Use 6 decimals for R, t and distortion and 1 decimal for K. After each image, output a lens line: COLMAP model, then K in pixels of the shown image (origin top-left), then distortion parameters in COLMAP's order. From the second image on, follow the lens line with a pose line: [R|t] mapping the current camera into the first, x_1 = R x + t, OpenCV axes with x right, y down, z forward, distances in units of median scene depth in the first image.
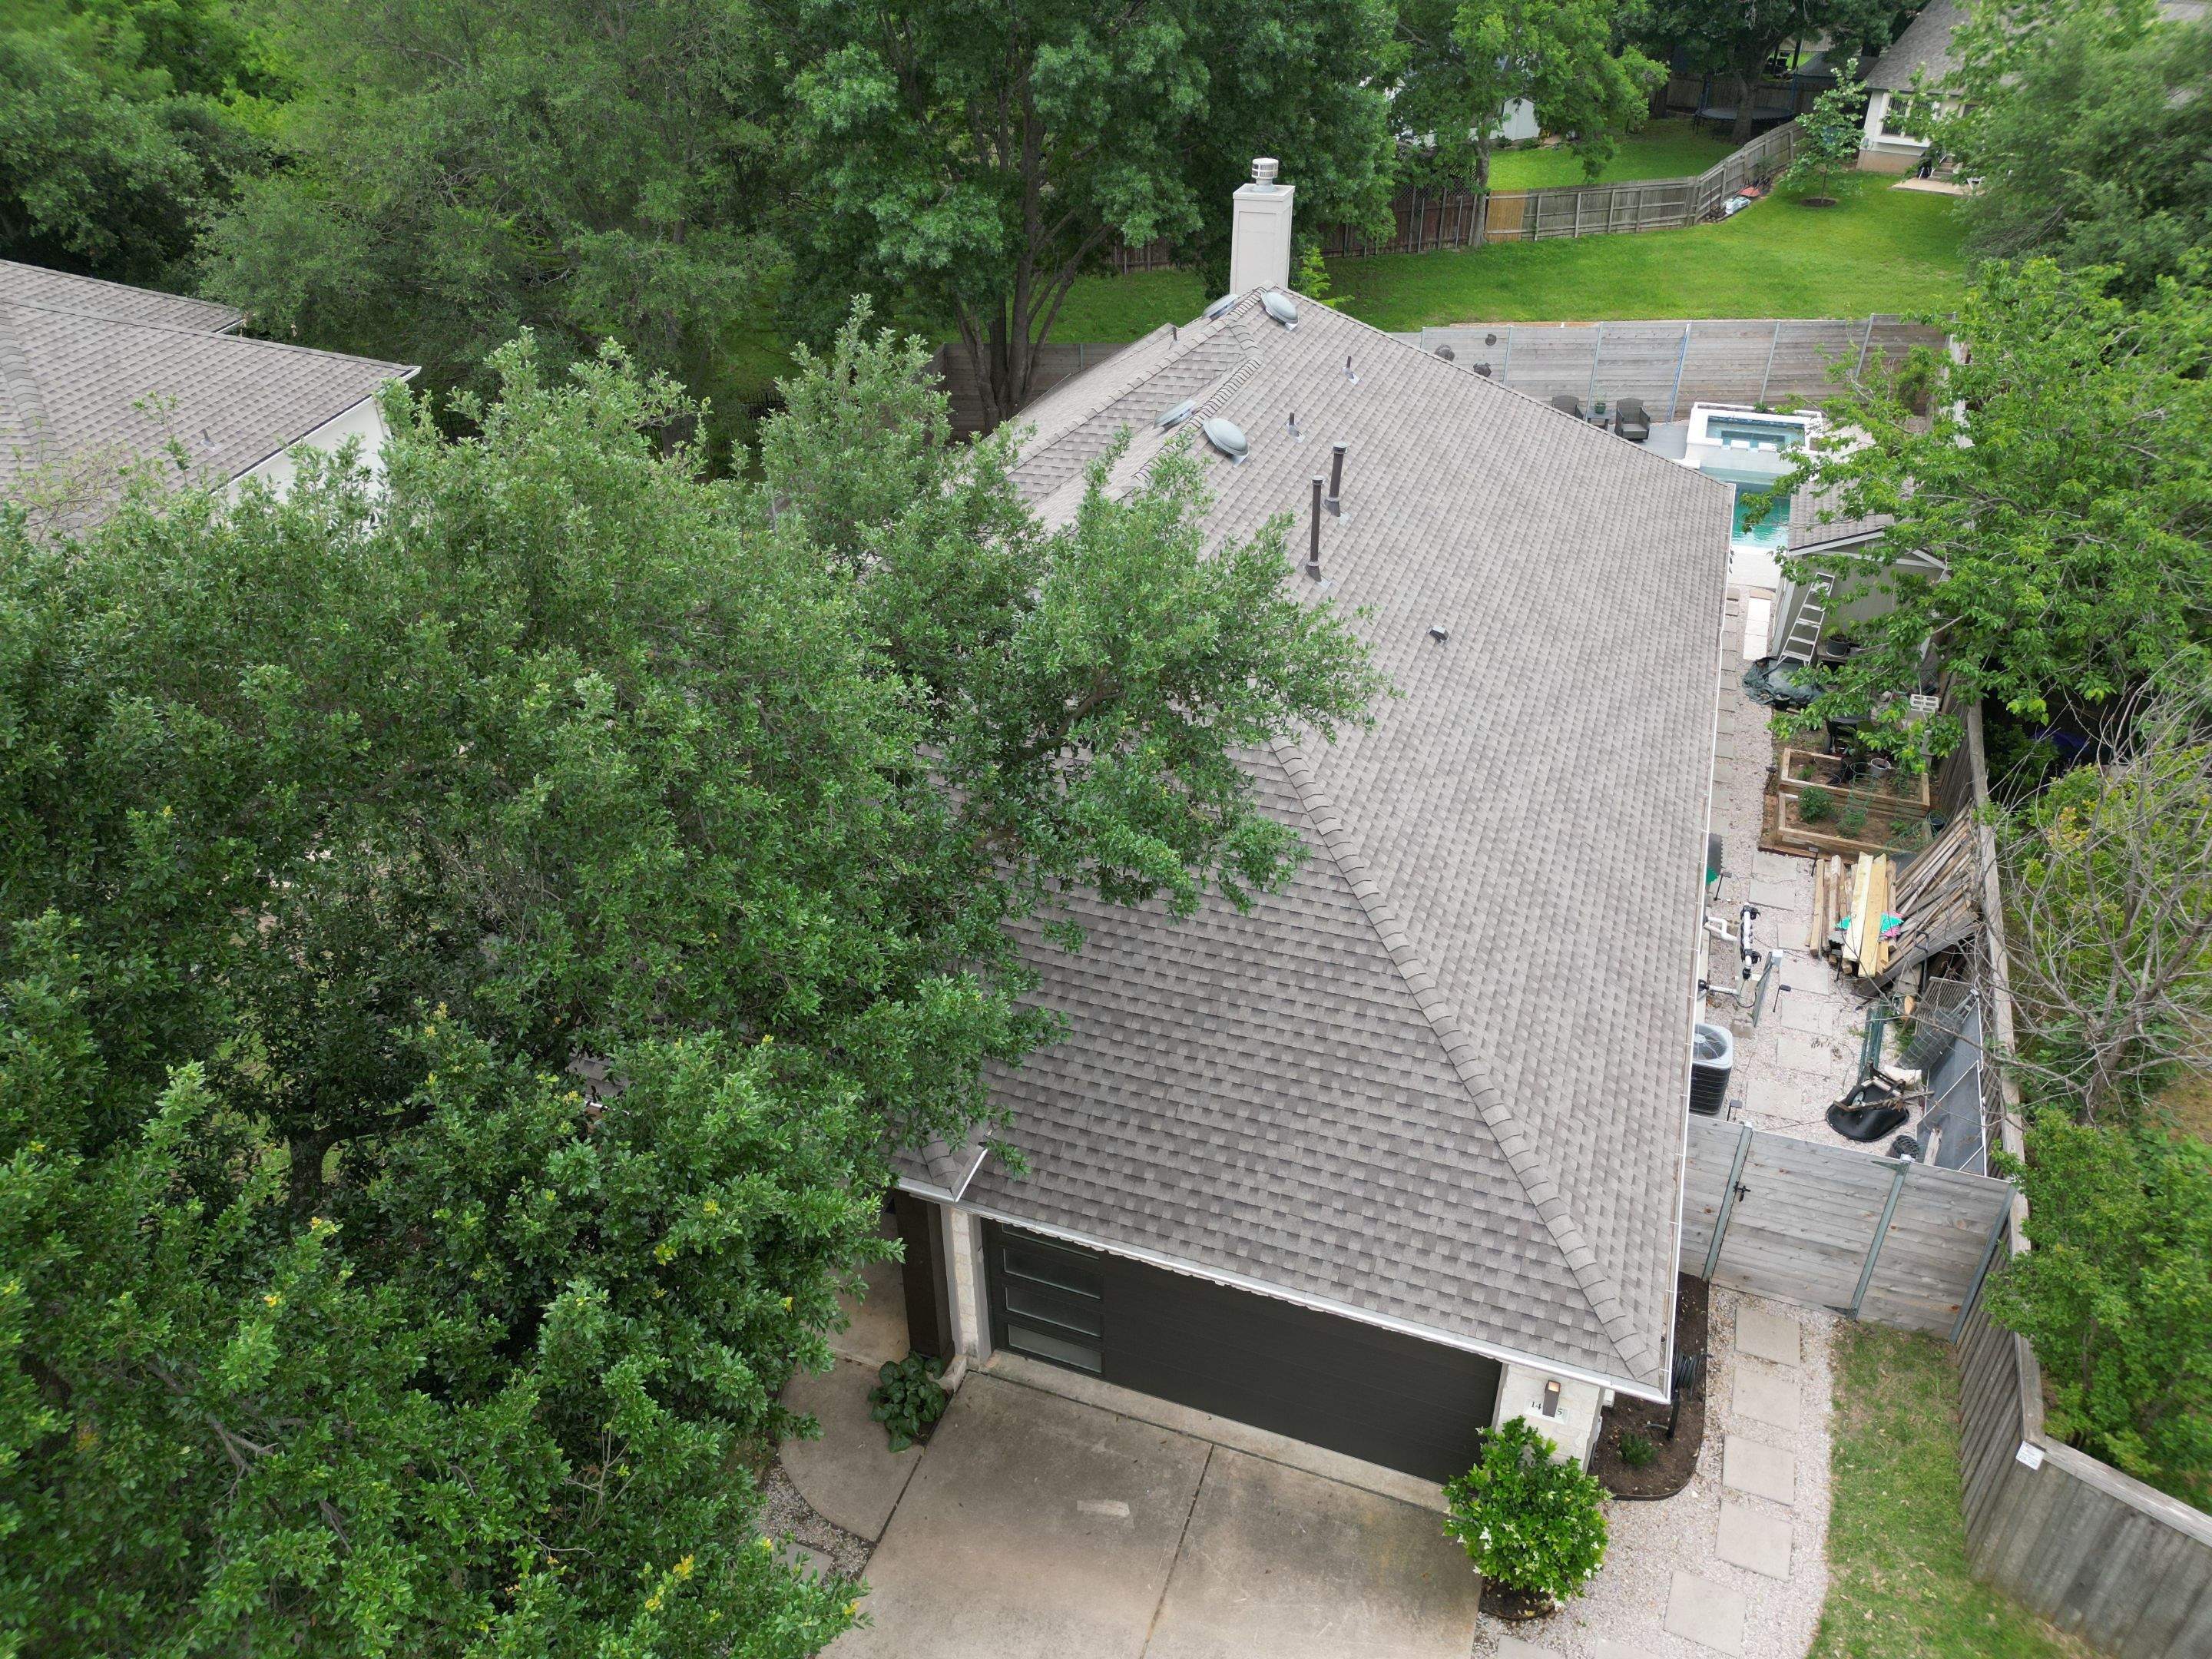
lens RADIAL K [[1532.5, 0, 1109.5], [0, 1532.5, 838.8], [0, 0, 1]] dist [0.045860, -0.039397]
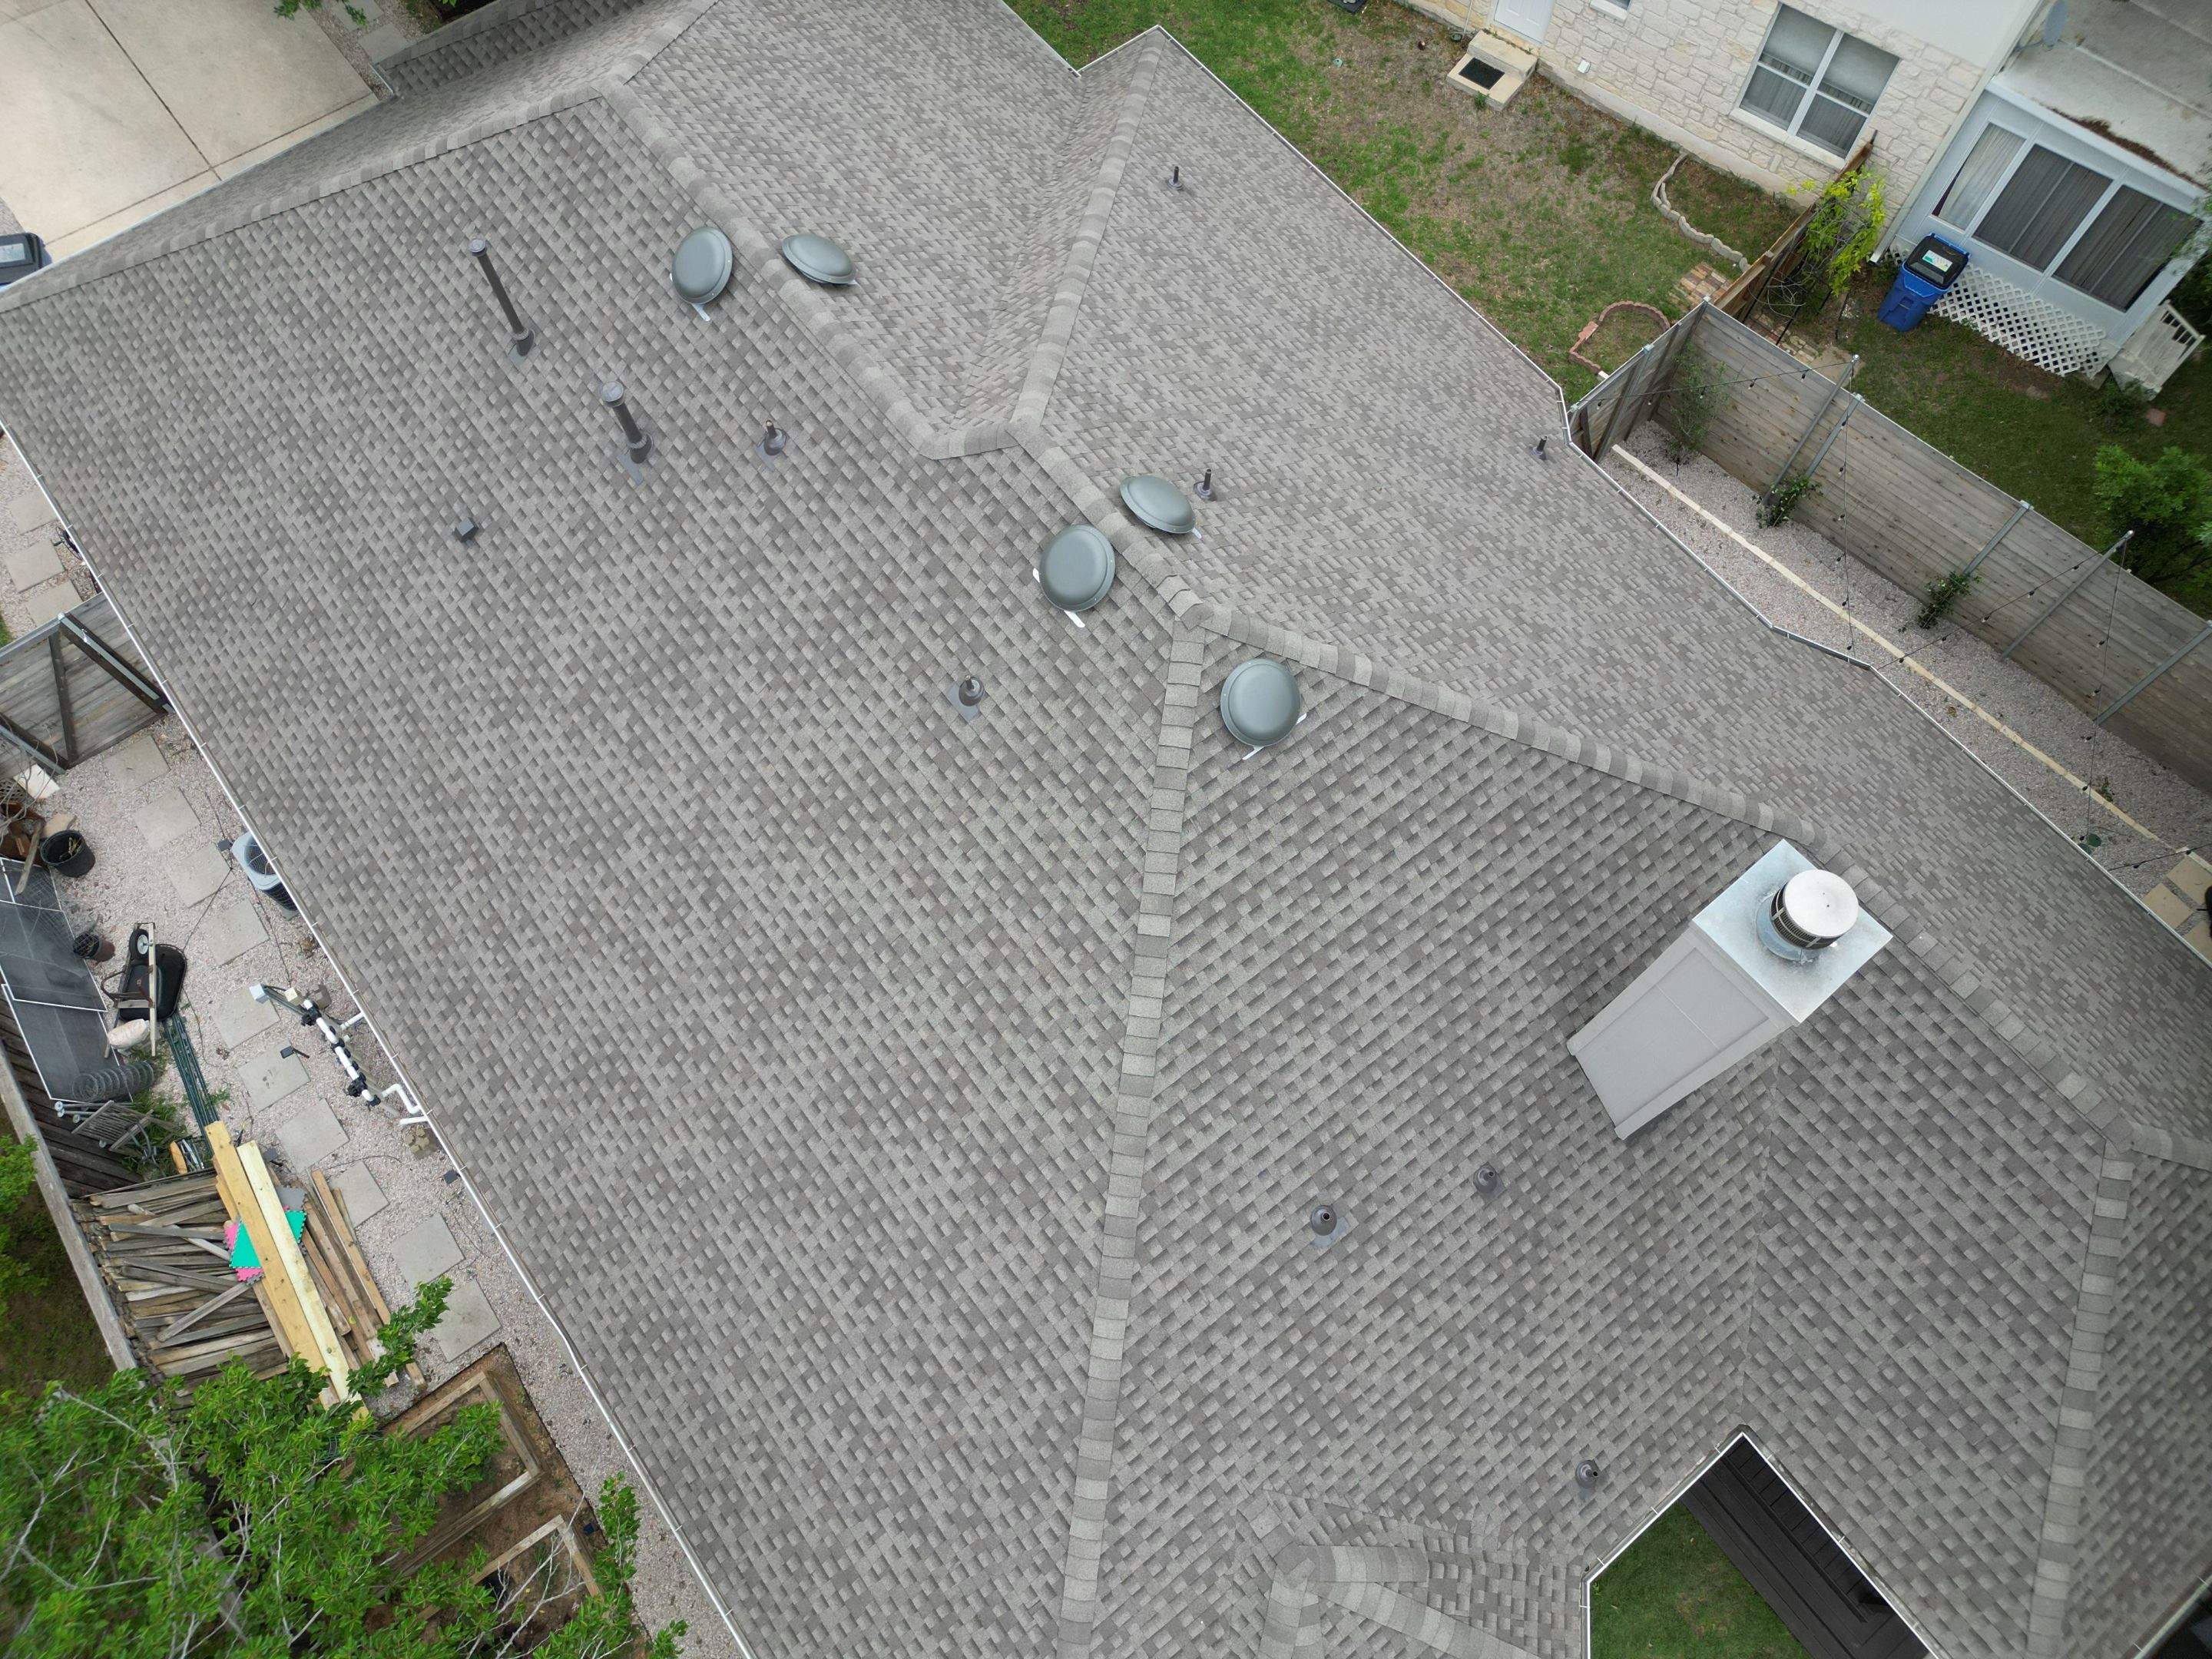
lens RADIAL K [[1532.3, 0, 1101.9], [0, 1532.3, 829.1], [0, 0, 1]] dist [0.095235, -0.098351]
pose [[-0.533038, 0.781685, -0.323790, 0.533859], [-0.441832, 0.069200, 0.894425, -1.249668], [0.721565, 0.619823, 0.308487, 1.376812]]
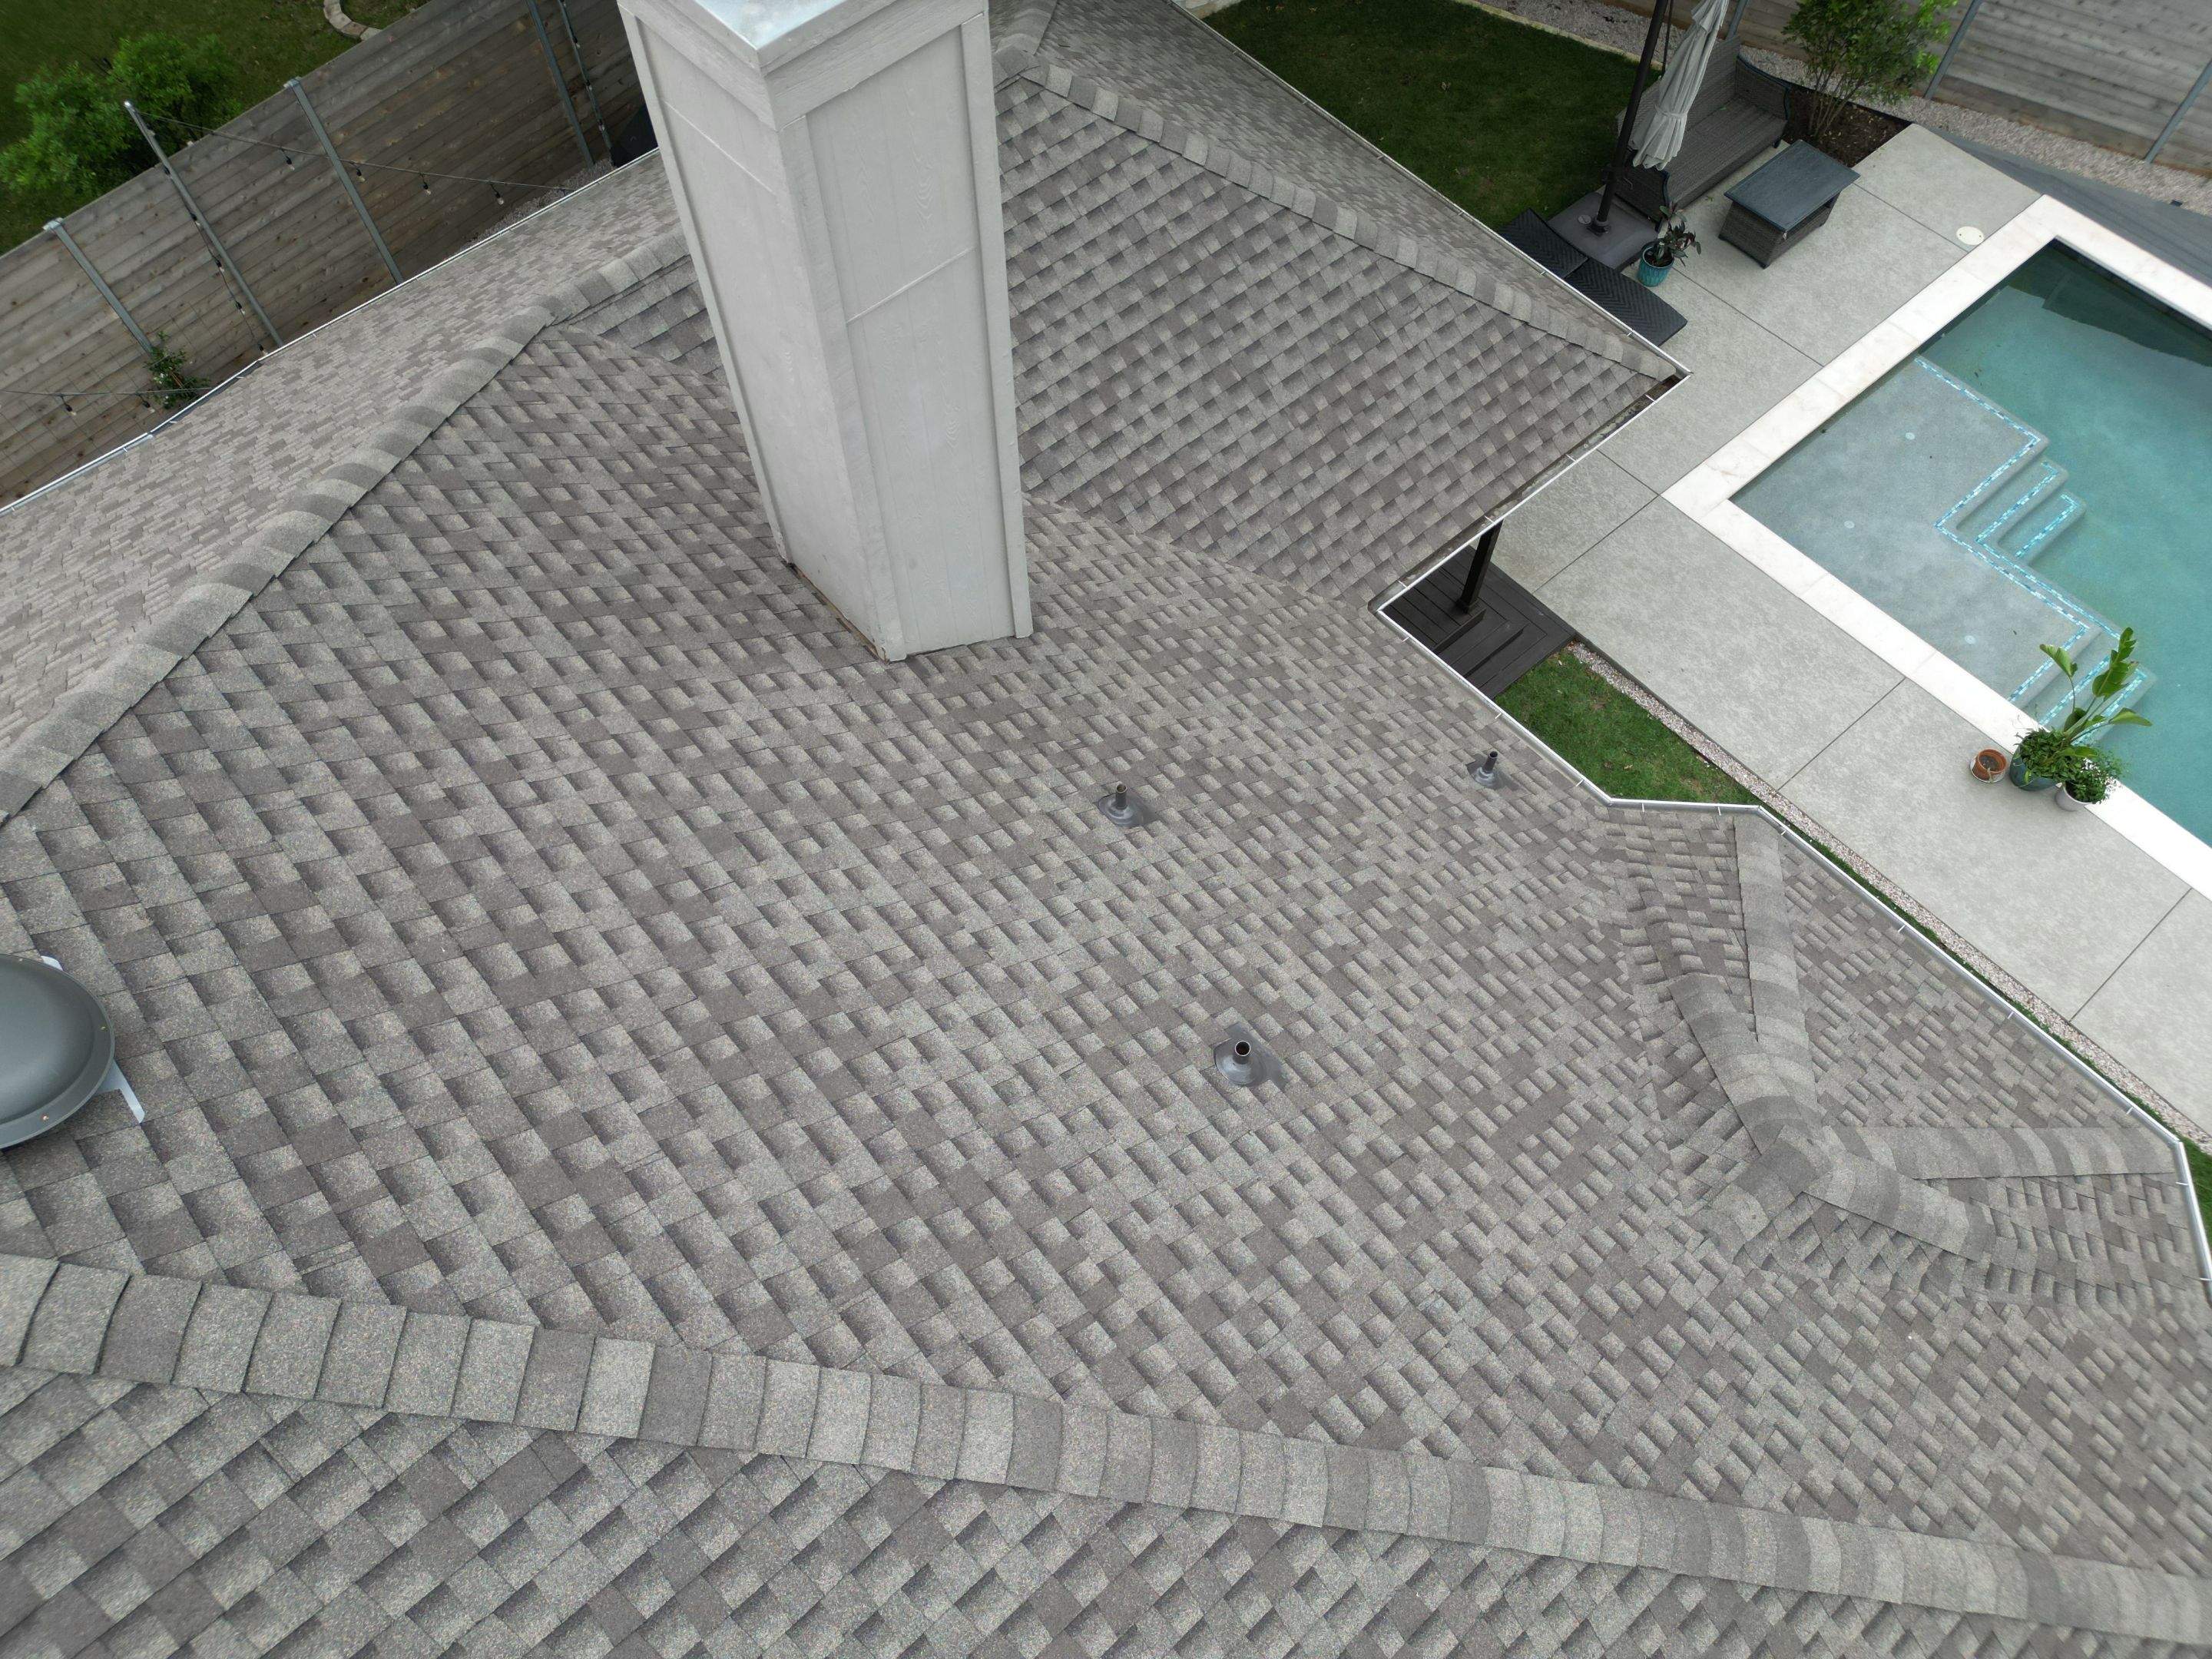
lens RADIAL K [[1543.2, 0, 1101.0], [0, 1543.2, 829.5], [0, 0, 1]] dist [0.079937, -0.083678]
pose [[0.873401, 0.428744, -0.230975, 0.401447], [-0.259190, 0.810761, 0.524869, -0.804578], [0.412299, -0.398555, 0.819246, 1.514173]]
